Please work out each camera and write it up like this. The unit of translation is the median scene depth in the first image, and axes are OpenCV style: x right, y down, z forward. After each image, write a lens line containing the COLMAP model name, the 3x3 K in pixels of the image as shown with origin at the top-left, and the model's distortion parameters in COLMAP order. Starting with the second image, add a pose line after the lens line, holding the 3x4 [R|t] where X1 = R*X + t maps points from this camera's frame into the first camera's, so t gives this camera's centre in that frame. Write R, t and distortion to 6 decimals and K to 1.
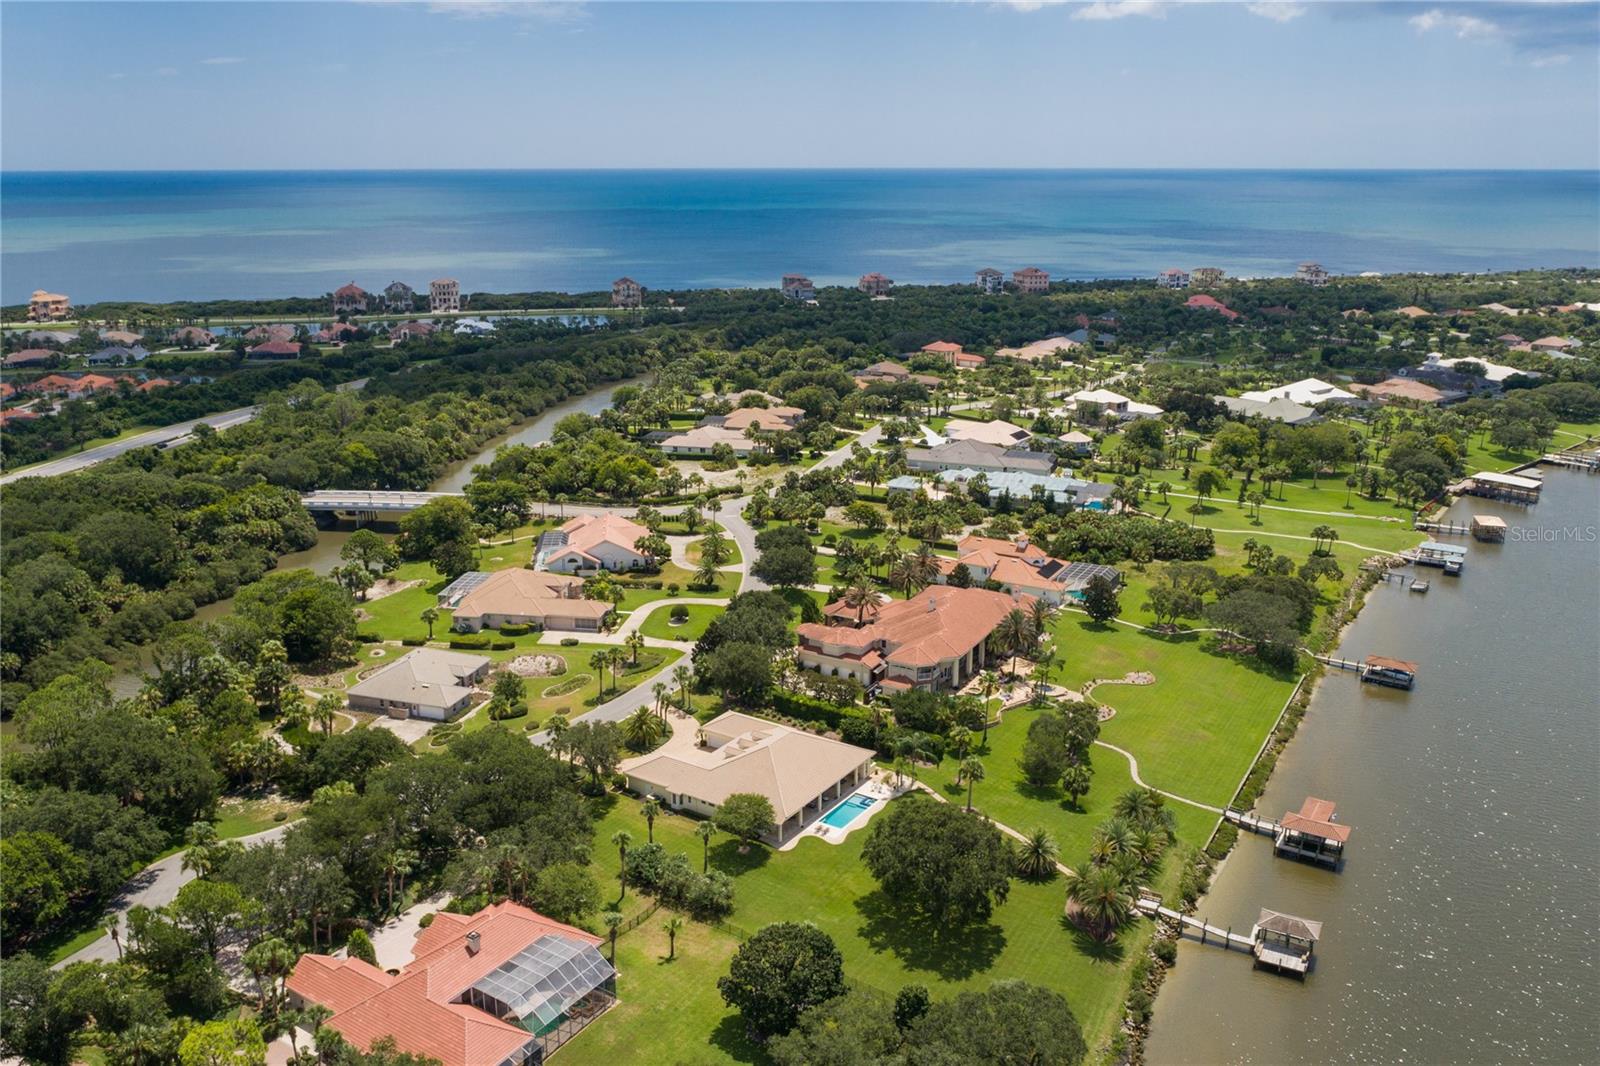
lens RADIAL K [[1298.2, 0, 797.0], [0, 1298.2, 532.4], [0, 0, 1]] dist [-0.014830, 0.010638]
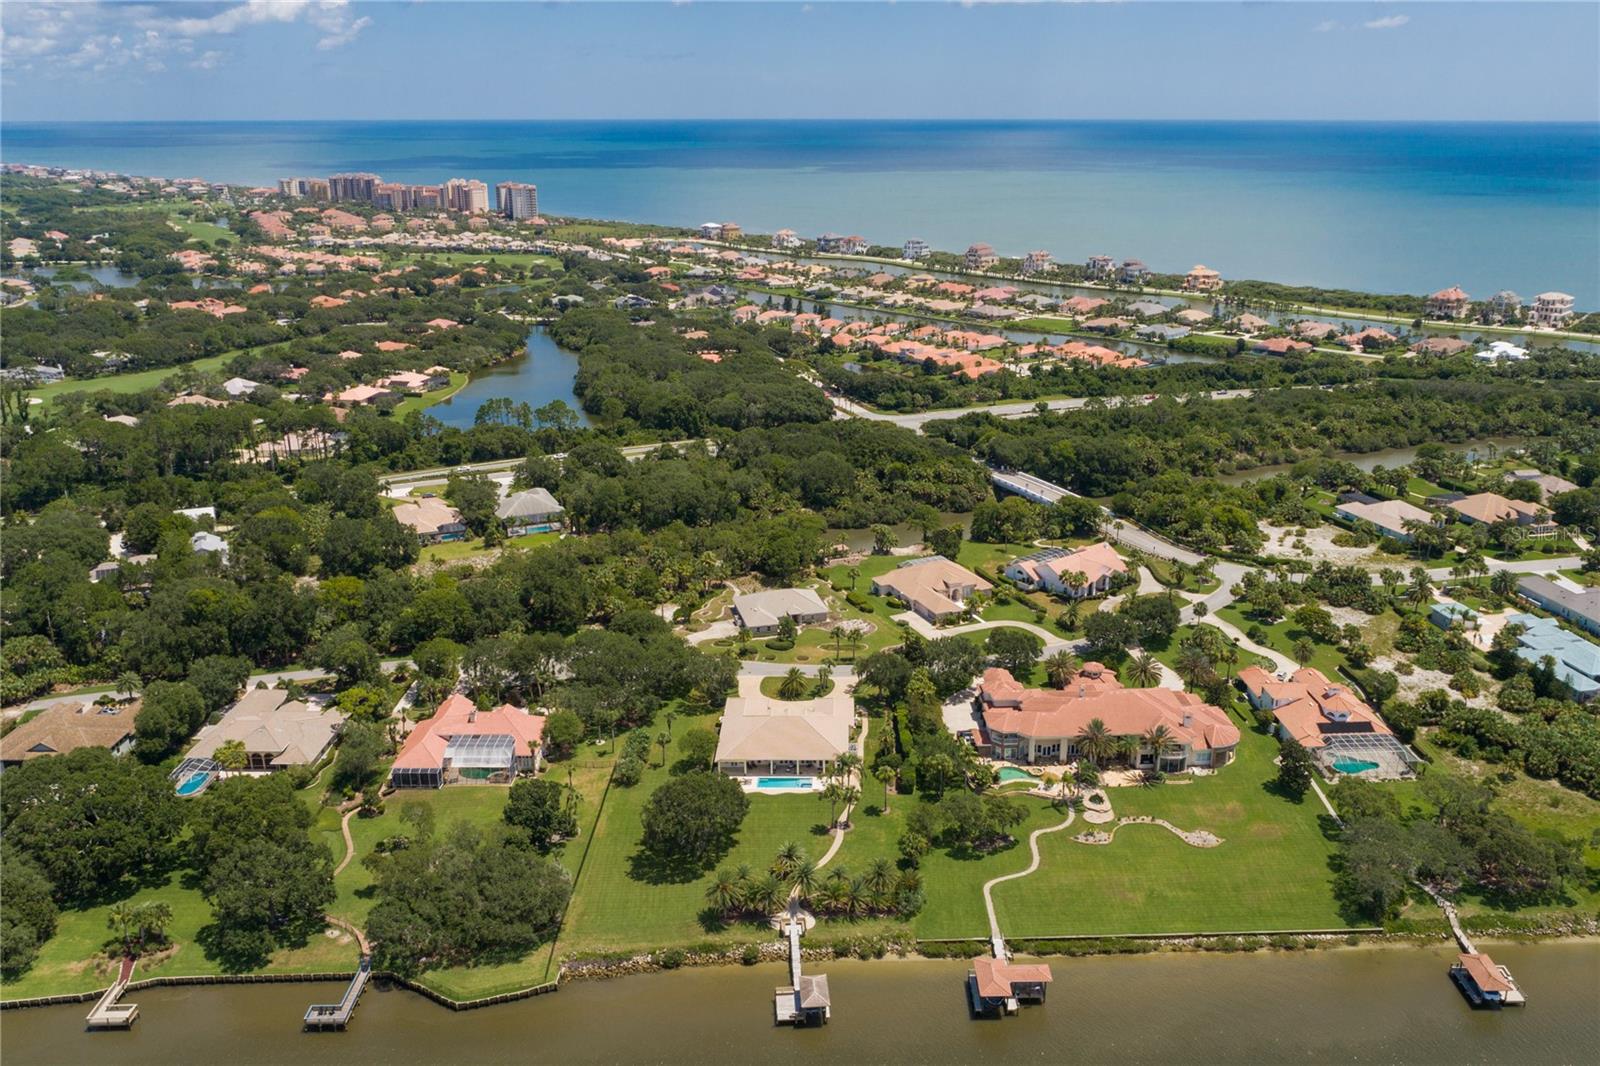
lens RADIAL K [[1287.3, 0, 846.6], [0, 1287.3, 532.2], [0, 0, 1]] dist [-0.015737, 0.010664]
pose [[0.550609, 0.262554, -0.792398, 0.671918], [-0.232874, 0.959876, 0.156230, -0.161904], [0.801623, 0.098507, 0.589658, 0.156529]]
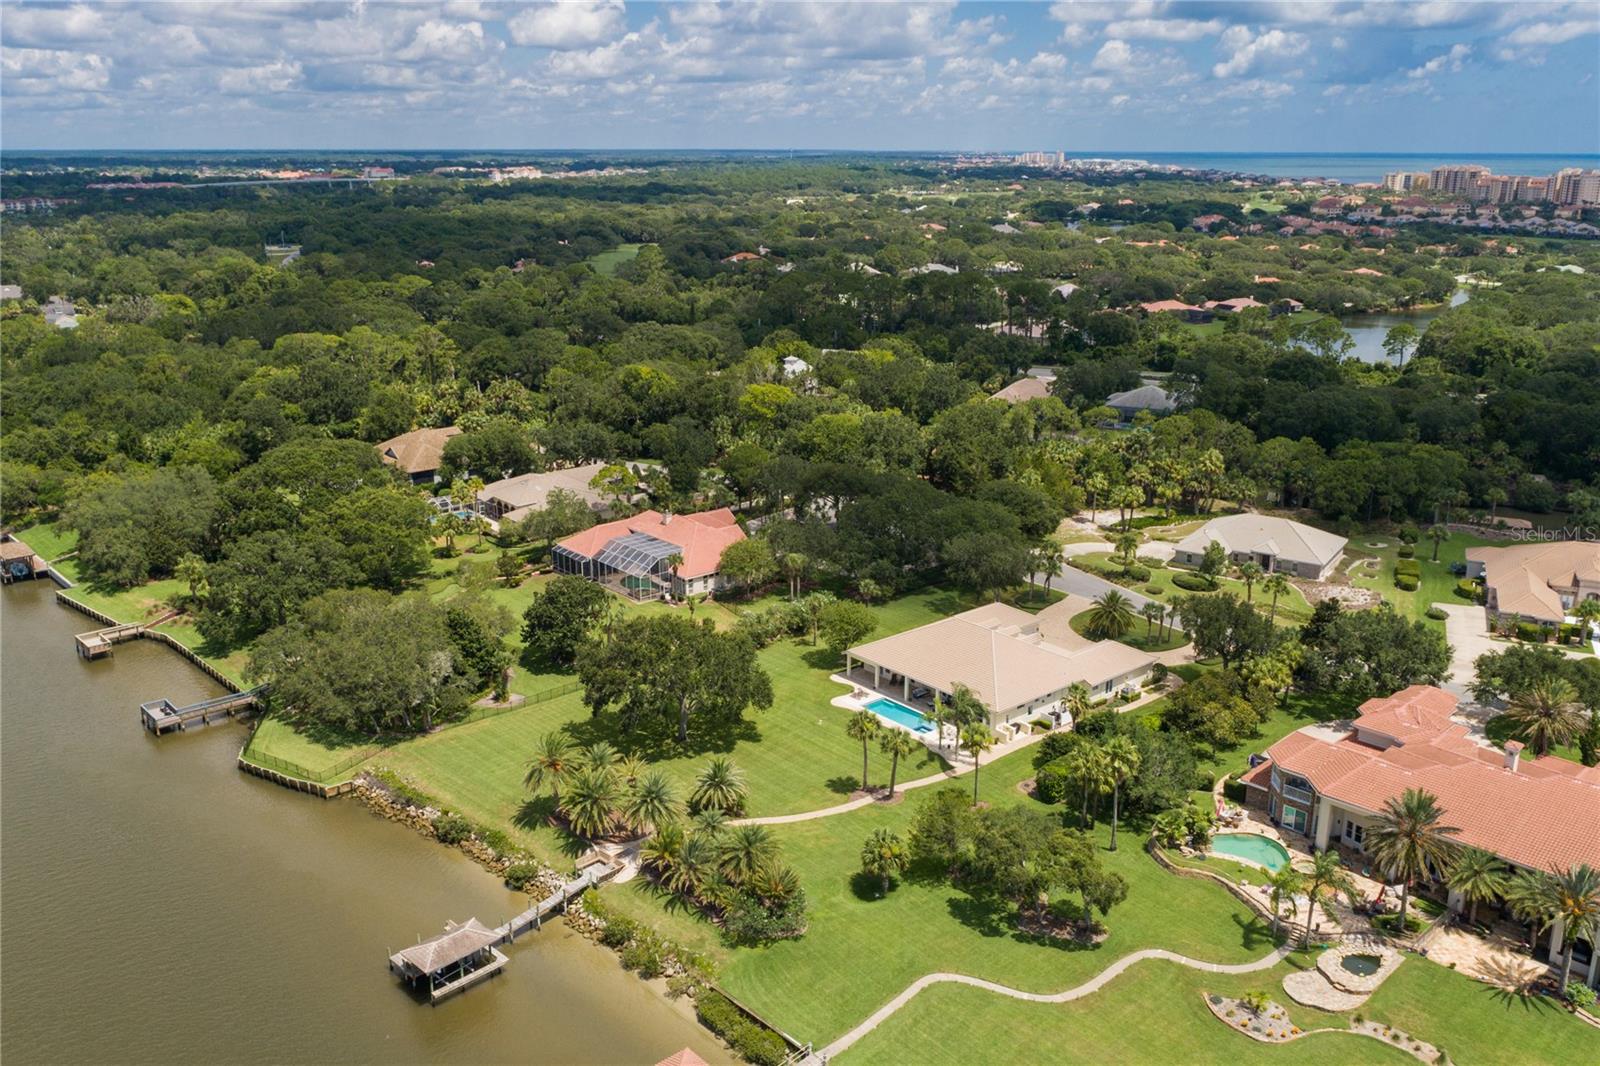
lens RADIAL K [[1332.7, 0, 828.8], [0, 1332.7, 535.3], [0, 0, 1]] dist [-0.007949, 0.008029]
pose [[-0.269937, 0.270642, -0.924060, 0.501273], [-0.266930, 0.901038, 0.341875, -0.100134], [0.925139, 0.338944, -0.170981, 0.675870]]
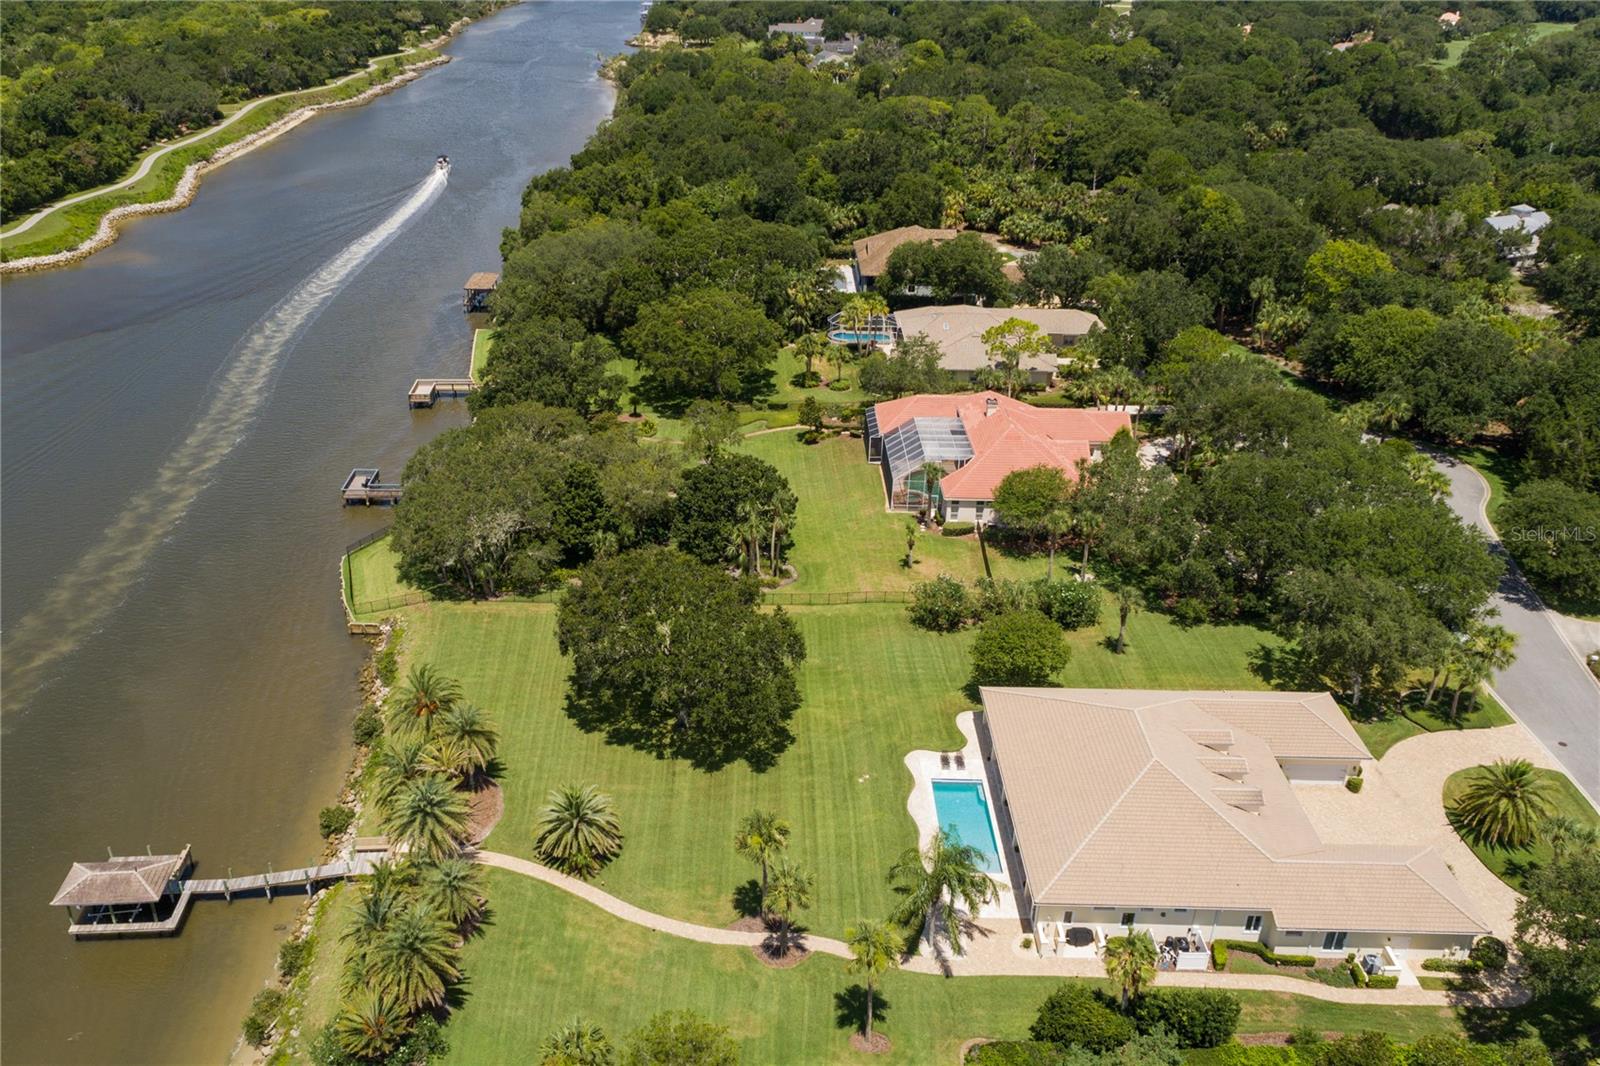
lens RADIAL K [[1298.2, 0, 797.0], [0, 1298.2, 532.4], [0, 0, 1]] dist [-0.014830, 0.010638]
pose [[-0.846658, 0.231522, -0.479132, 0.197389], [-0.157040, 0.751582, 0.640674, -0.122624], [0.508437, 0.617675, -0.599975, 0.768545]]
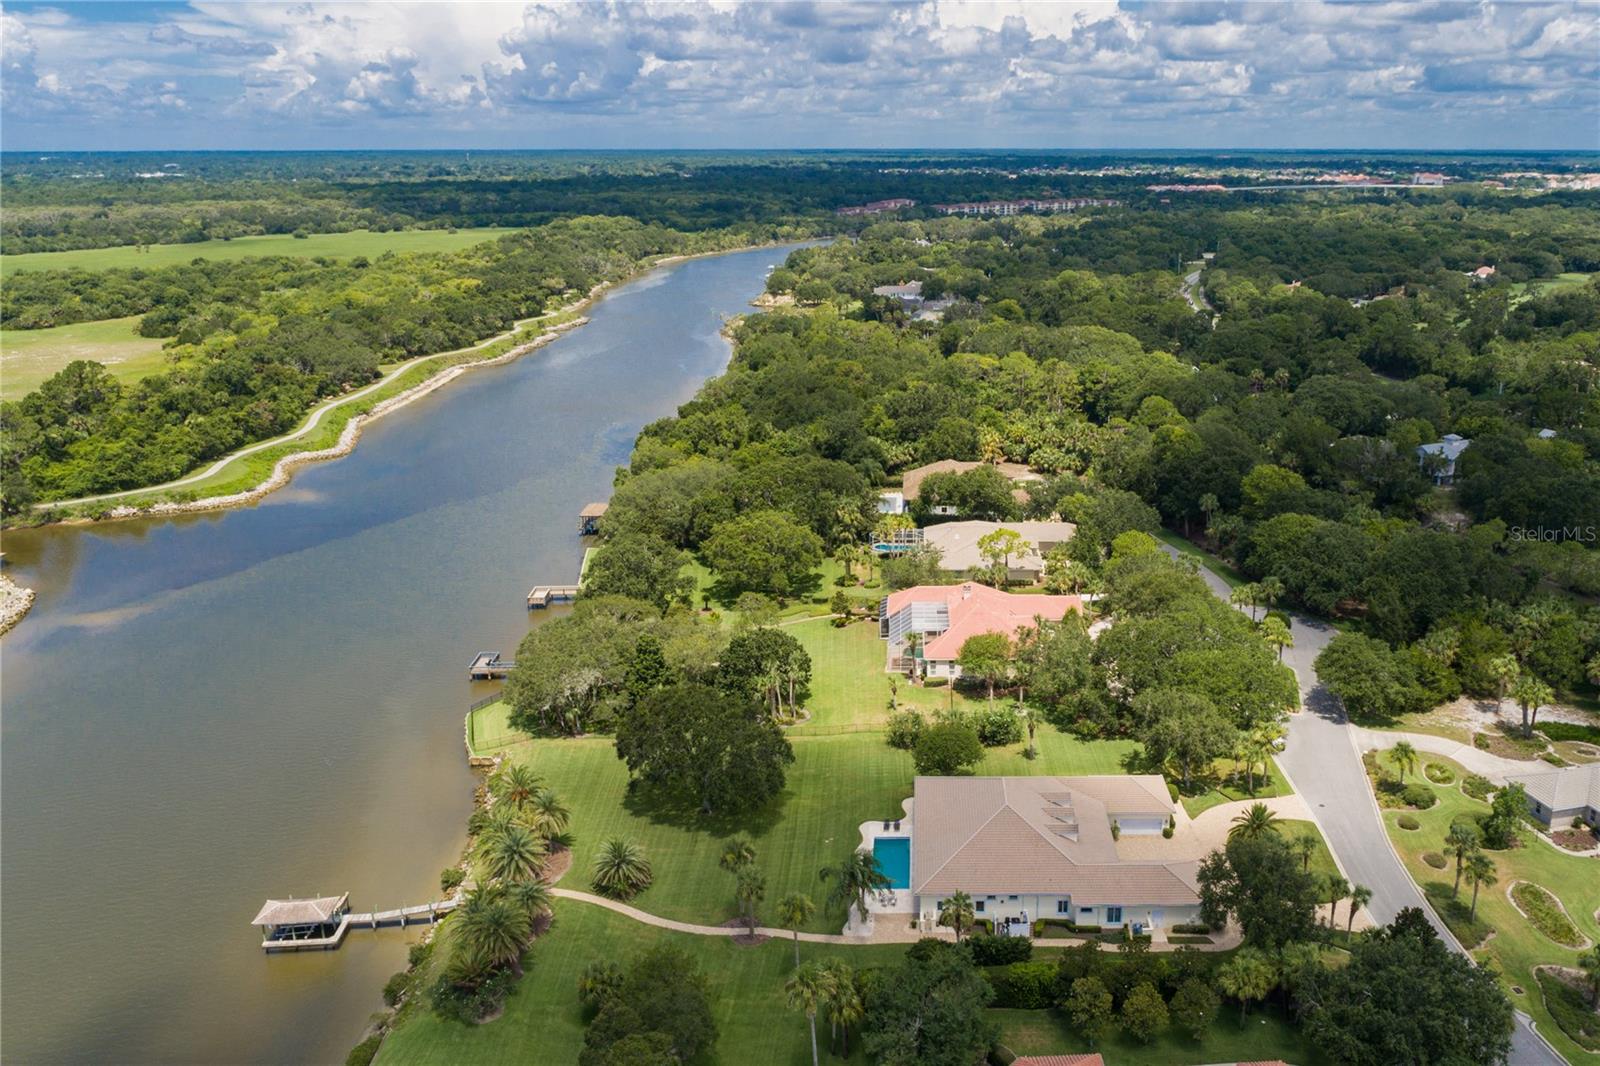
lens RADIAL K [[1333.2, 0, 985.7], [0, 1333.2, 539.2], [0, 0, 1]] dist [-0.014484, 0.005293]
pose [[-0.829761, 0.160461, -0.534554, 0.234319], [-0.155182, 0.853683, 0.497136, -0.212744], [0.536111, 0.495457, -0.683453, 0.932800]]
